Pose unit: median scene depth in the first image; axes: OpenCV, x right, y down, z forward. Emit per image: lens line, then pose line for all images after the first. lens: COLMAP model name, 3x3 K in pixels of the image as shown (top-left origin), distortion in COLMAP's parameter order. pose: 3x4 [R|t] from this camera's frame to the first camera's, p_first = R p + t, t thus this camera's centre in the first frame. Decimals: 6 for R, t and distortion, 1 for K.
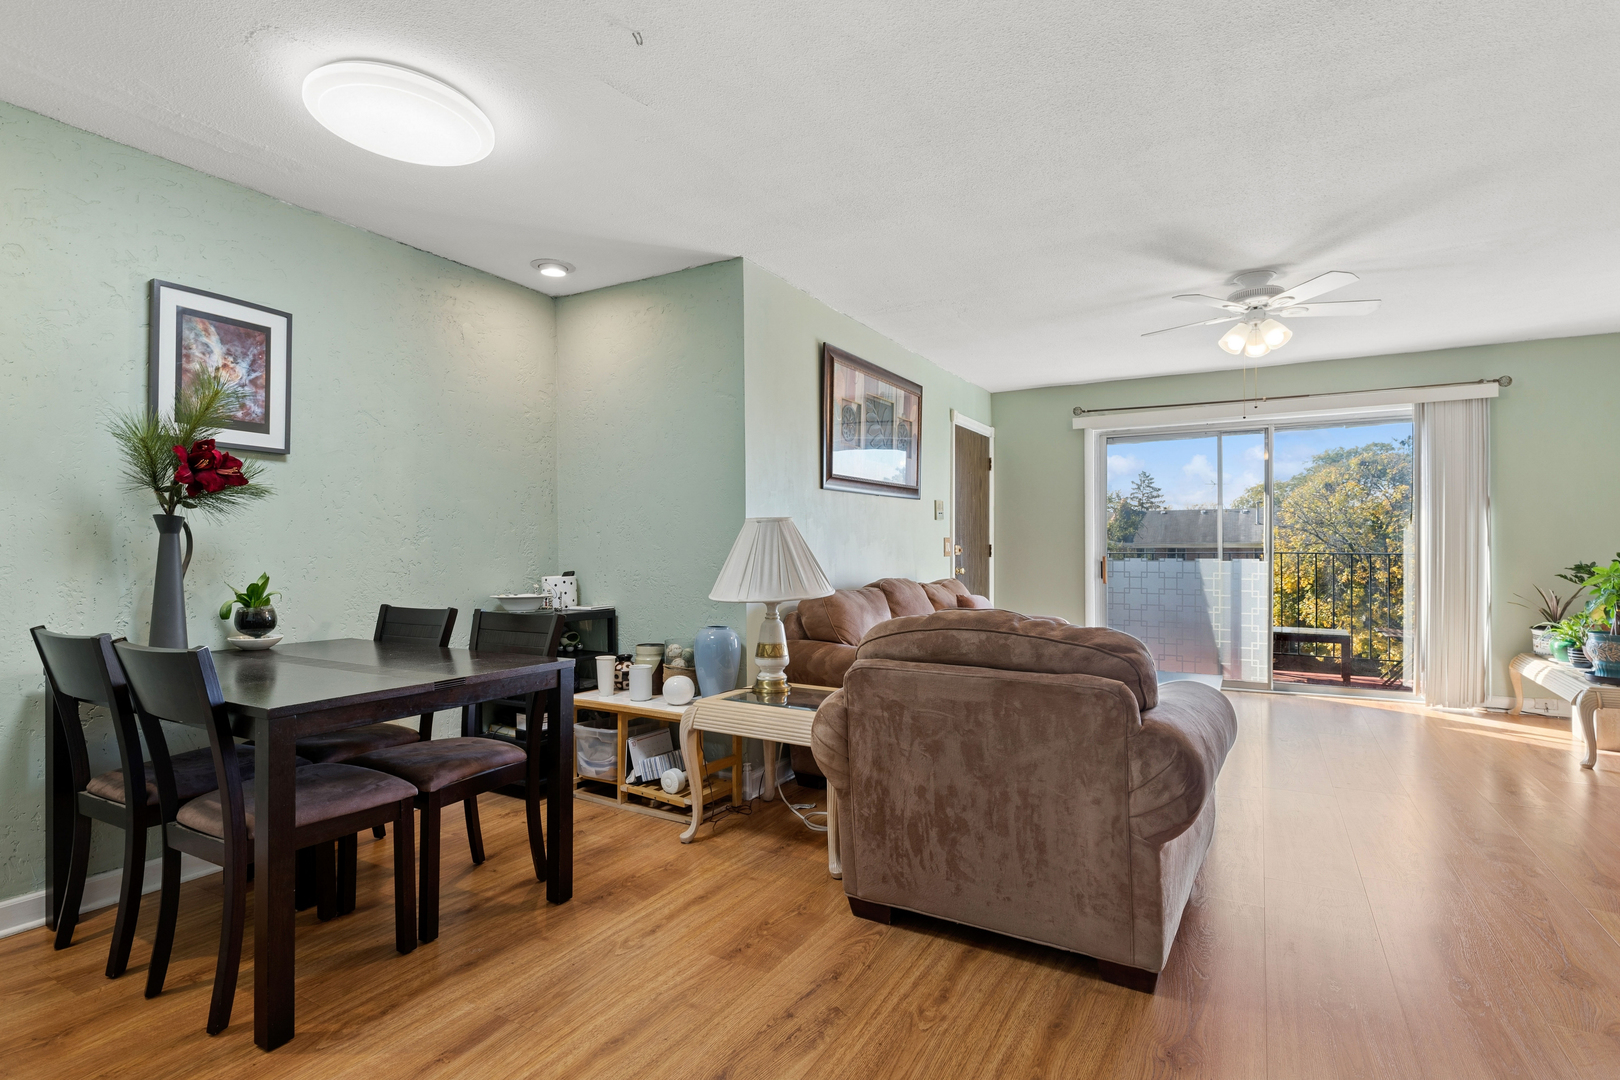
lens RADIAL K [[796.7, 0, 807.6], [0, 796.7, 547.1], [0, 0, 1]] dist [0.000900, 0.000171]
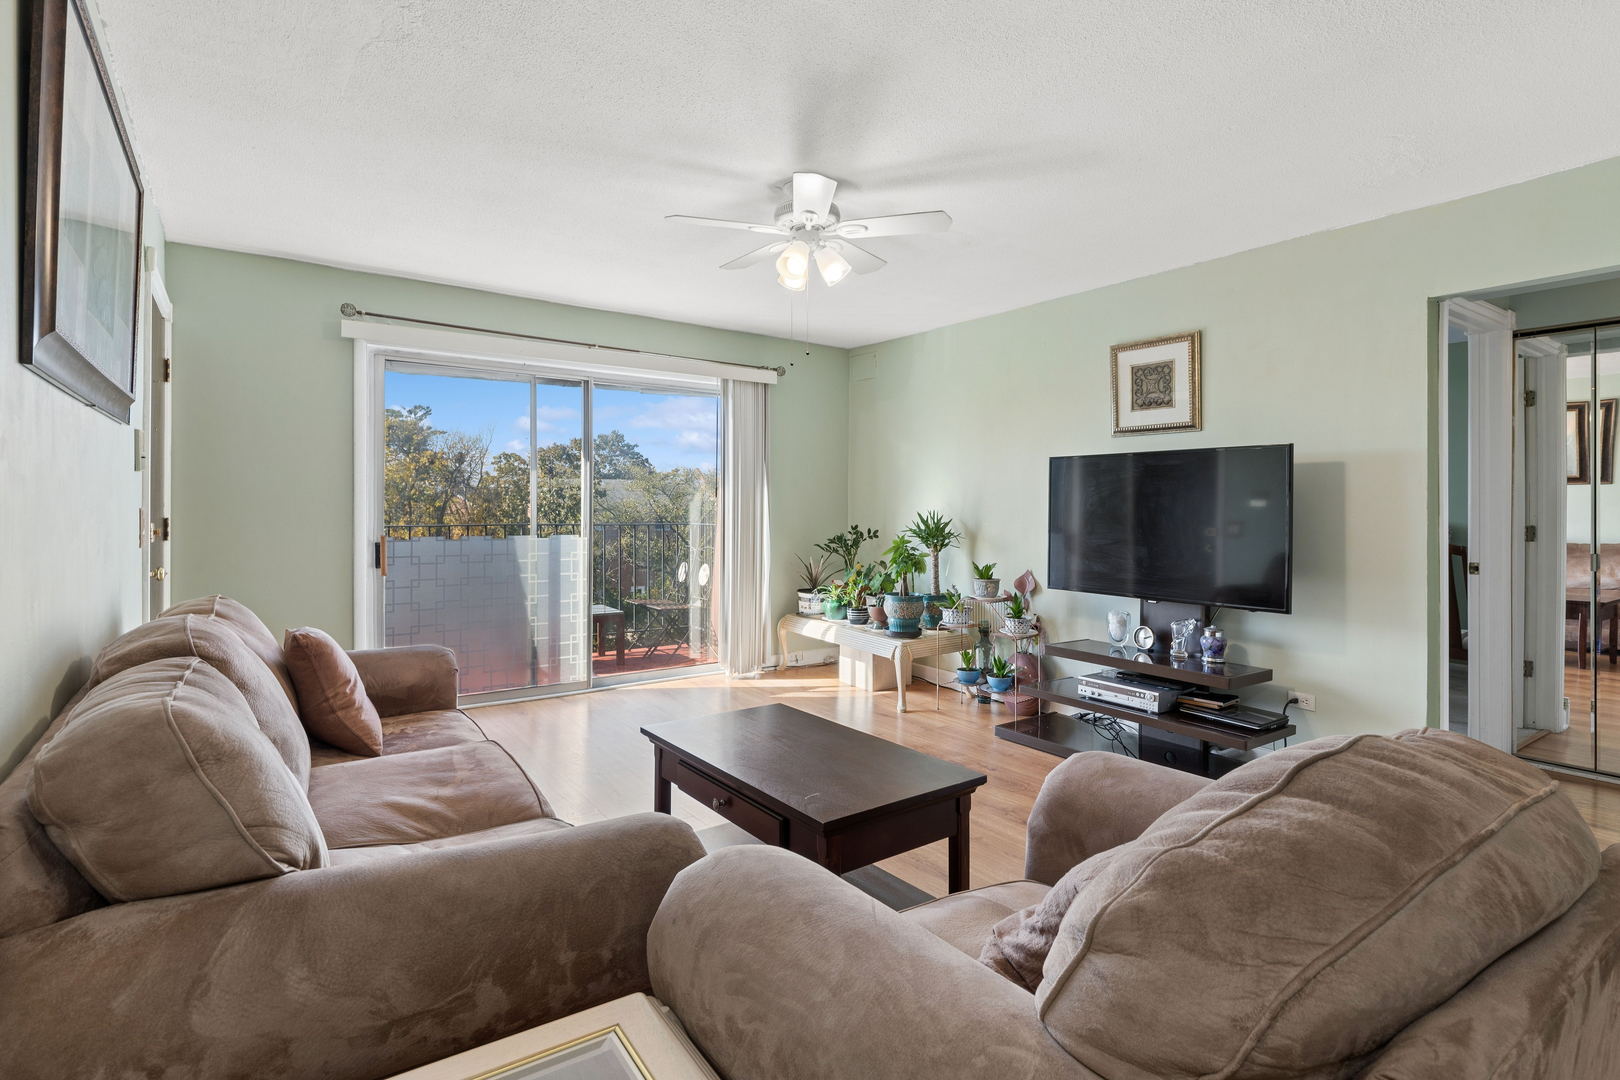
lens RADIAL K [[797.1, 0, 823.2], [0, 797.1, 512.3], [0, 0, 1]] dist [0.000316, 0.000163]
pose [[0.412330, -0.000463, 0.911034, -0.134625], [-0.006305, 0.999974, 0.003362, -0.019124], [-0.911013, -0.007130, 0.412317, 0.595192]]
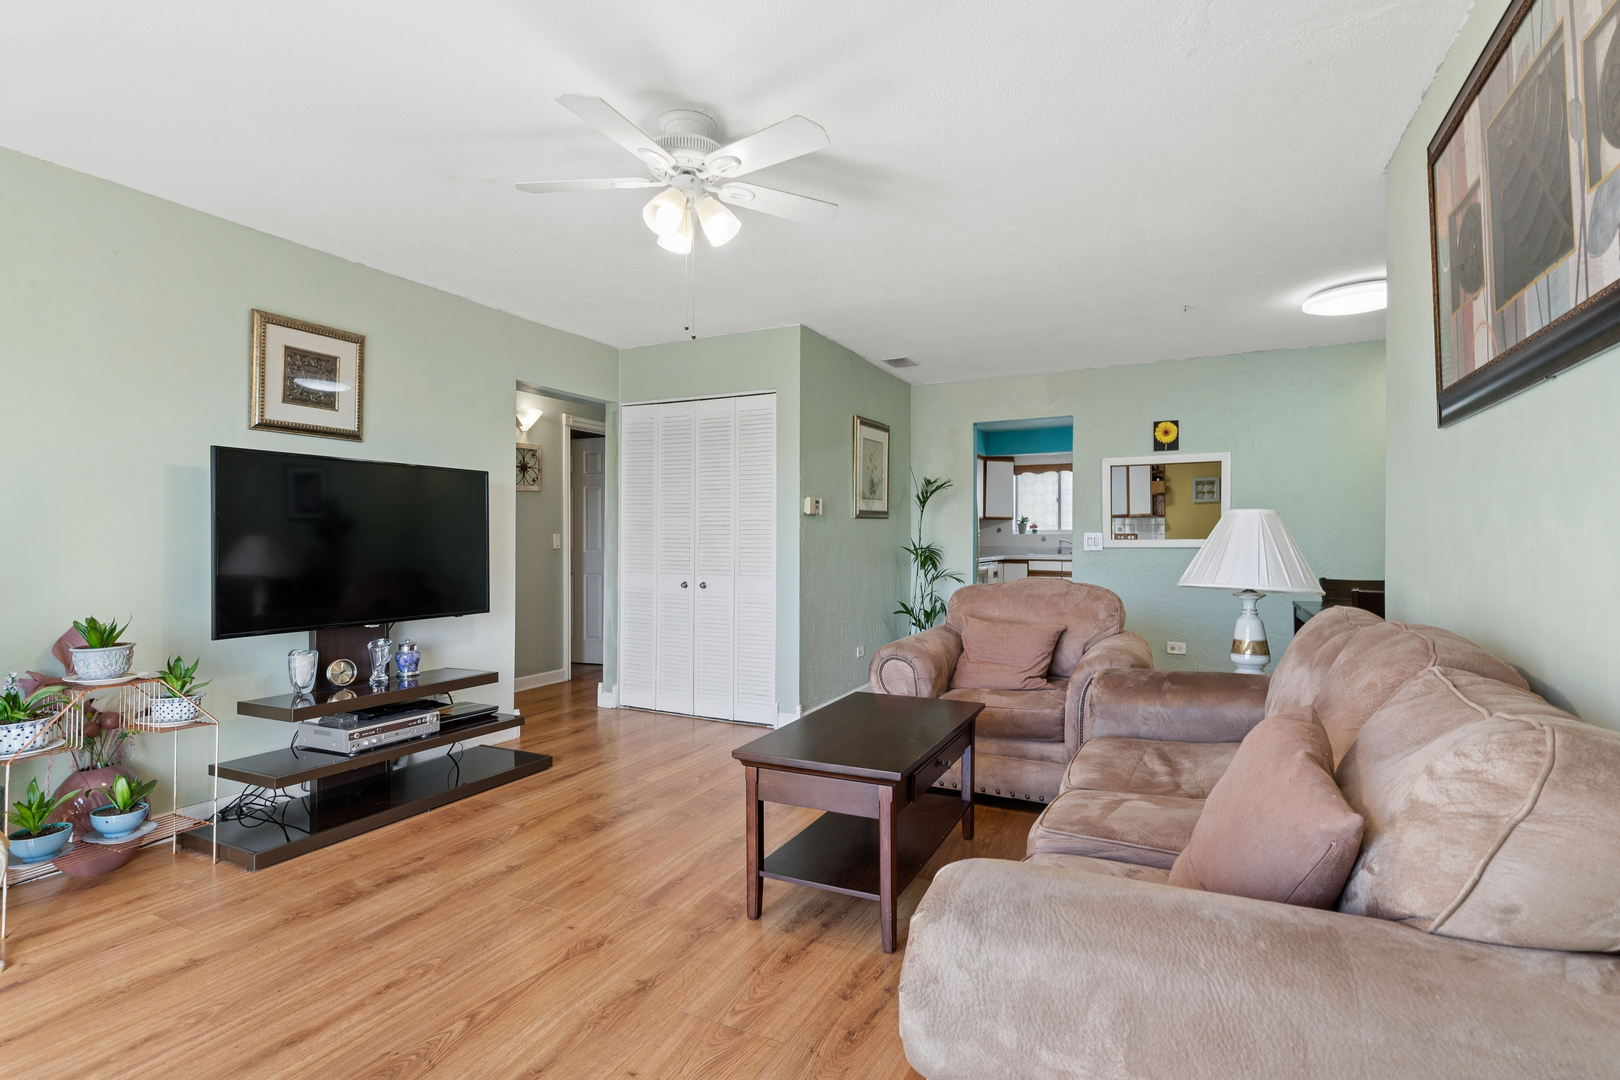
lens RADIAL K [[796.0, 0, 806.3], [0, 796.0, 532.0], [0, 0, 1]] dist [0.000432, -0.000064]
pose [[-0.998504, 0.004176, -0.054521, 0.452472], [0.004666, 0.999950, -0.008863, -0.004269], [0.054481, -0.009104, -0.998473, 1.486795]]
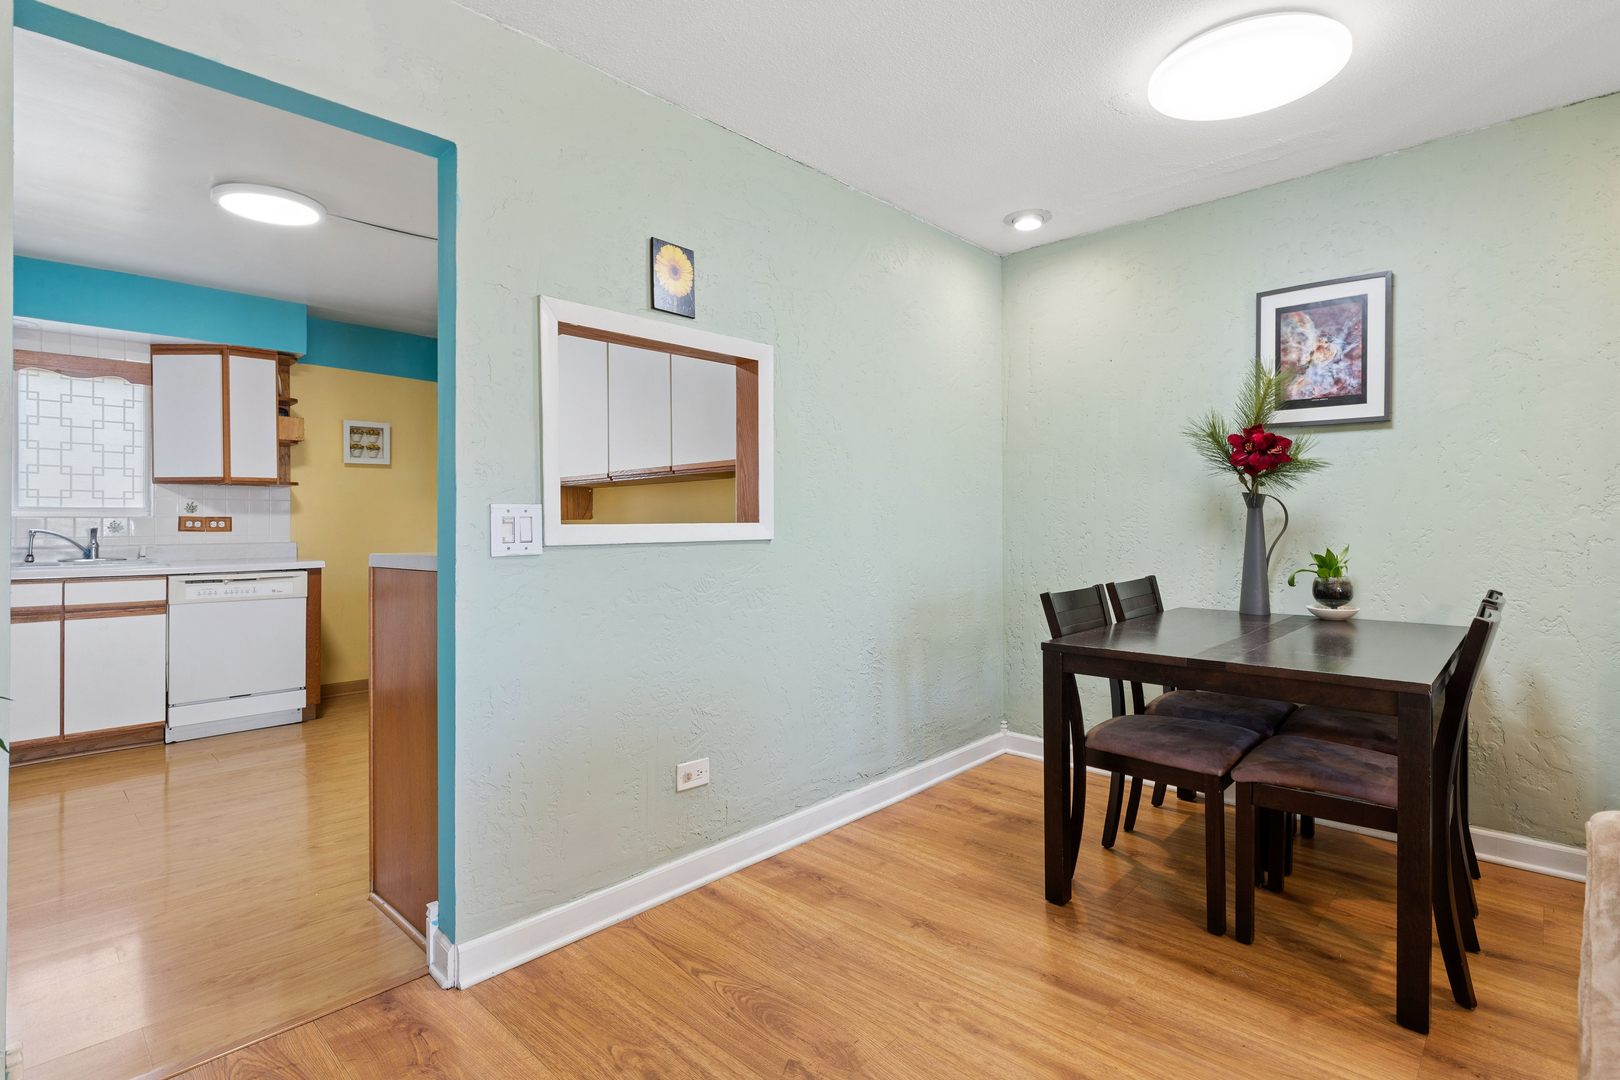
lens RADIAL K [[779.3, 0, 816.3], [0, 779.3, 520.2], [0, 0, 1]] dist [-0.000646, 0.000189]
pose [[-0.238959, -0.002511, -0.971026, 0.286672], [0.007213, 0.999964, -0.004361, 0.000645], [0.971003, -0.008046, -0.238933, 0.397062]]
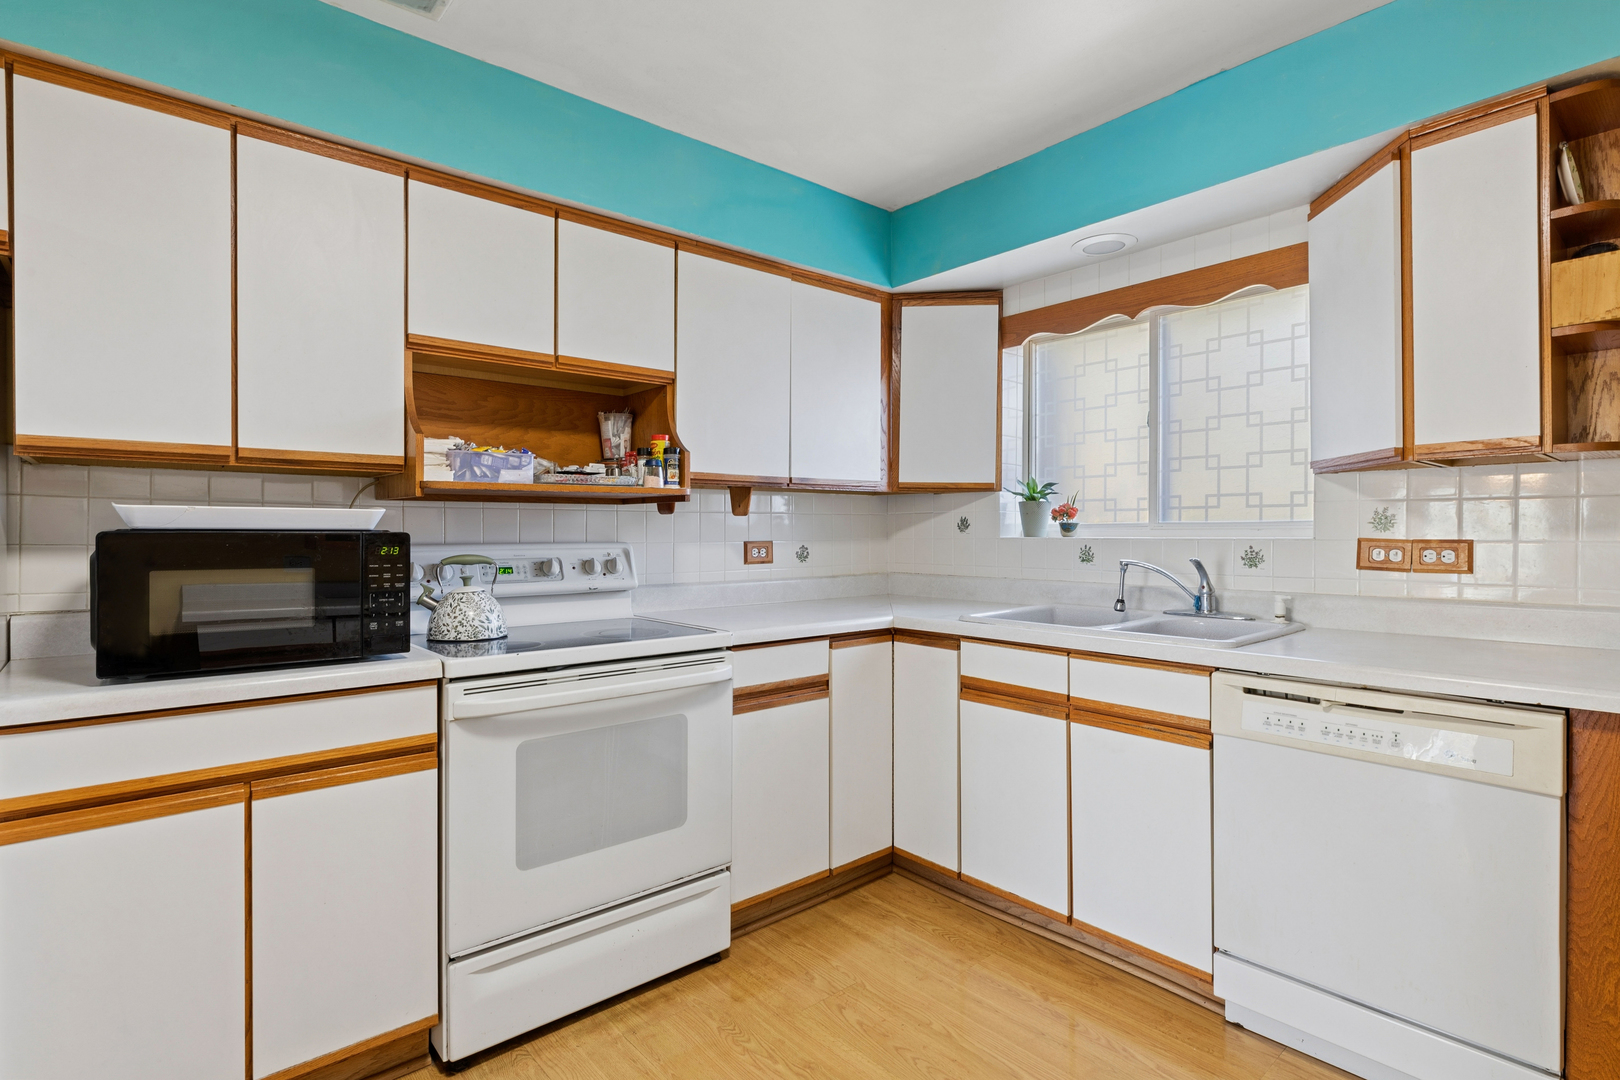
lens RADIAL K [[795.7, 0, 810.0], [0, 795.7, 540.0], [0, 0, 1]] dist [-0.000822, -0.000424]
pose [[-0.942295, -0.000414, 0.334784, -0.370141], [0.001872, 0.999977, 0.006506, -0.018590], [-0.334779, 0.006757, -0.942273, -0.084758]]
